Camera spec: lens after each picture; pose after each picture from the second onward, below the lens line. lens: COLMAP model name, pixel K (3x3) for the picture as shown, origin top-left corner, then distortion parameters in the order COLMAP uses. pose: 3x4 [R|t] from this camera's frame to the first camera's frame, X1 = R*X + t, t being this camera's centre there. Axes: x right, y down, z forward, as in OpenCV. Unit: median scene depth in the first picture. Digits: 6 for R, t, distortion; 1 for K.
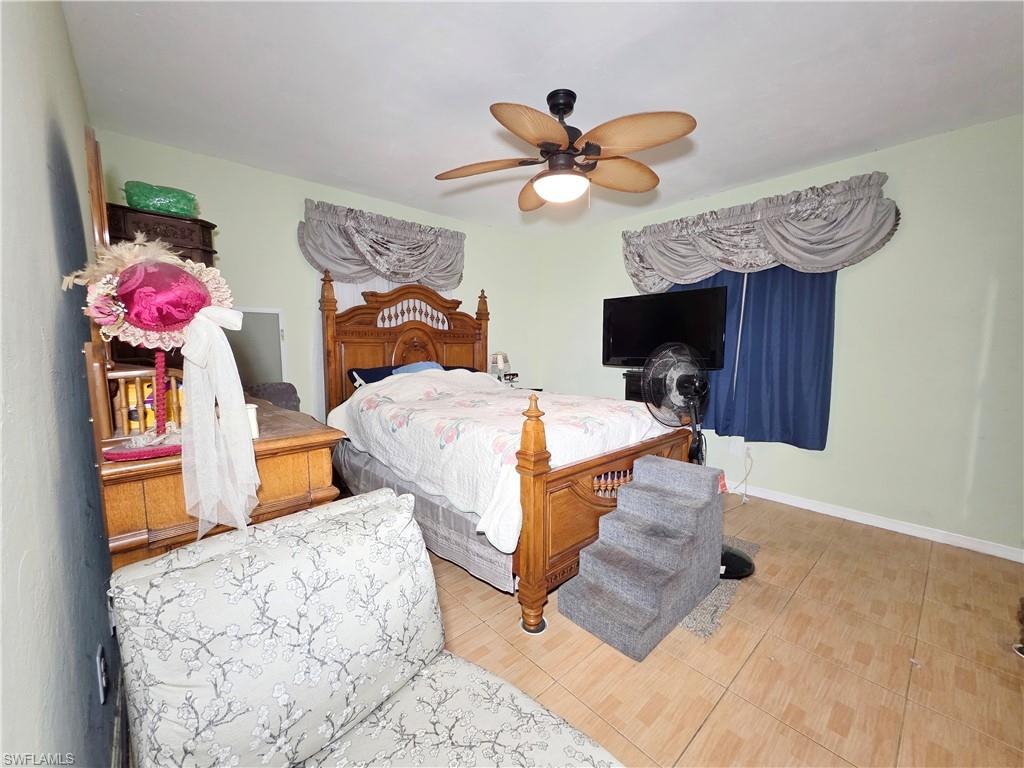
lens RADIAL K [[407.3, 0, 512.0], [0, 407.3, 384.0], [0, 0, 1]] dist [0.007468, -0.001965]
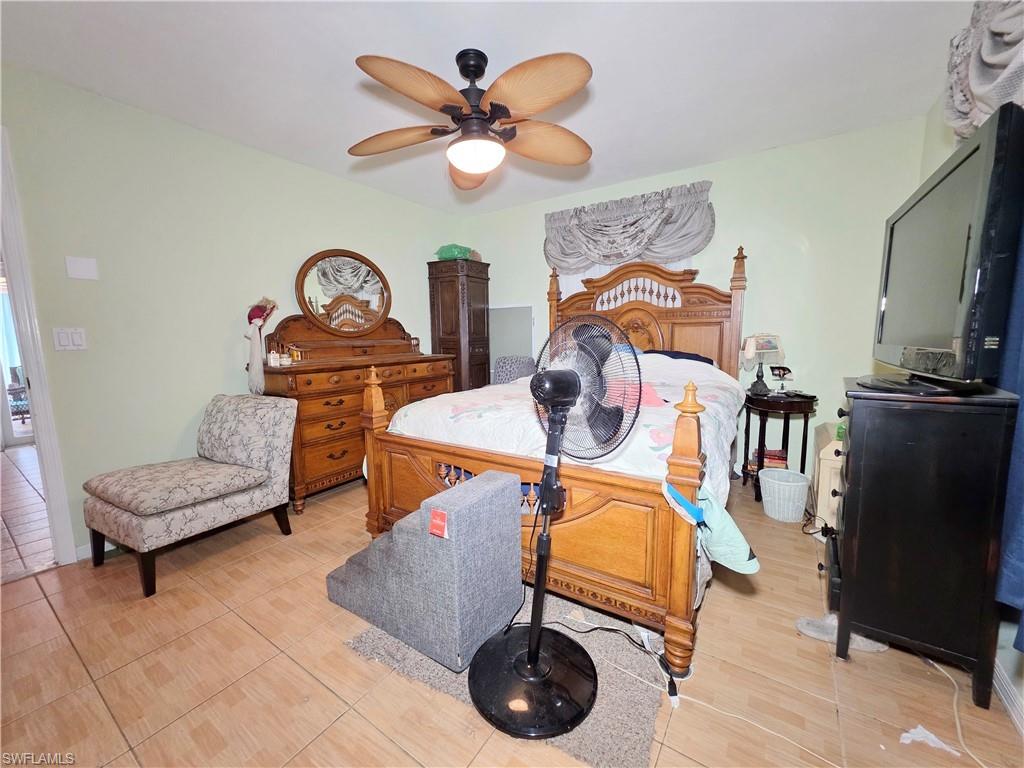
lens RADIAL K [[407.3, 0, 512.0], [0, 407.3, 384.0], [0, 0, 1]] dist [0.007468, -0.001965]
pose [[0.239347, 0.119502, -0.963552, 0.652813], [-0.073704, 0.991770, 0.104694, -0.042669], [0.968133, 0.045959, 0.246185, 0.512568]]
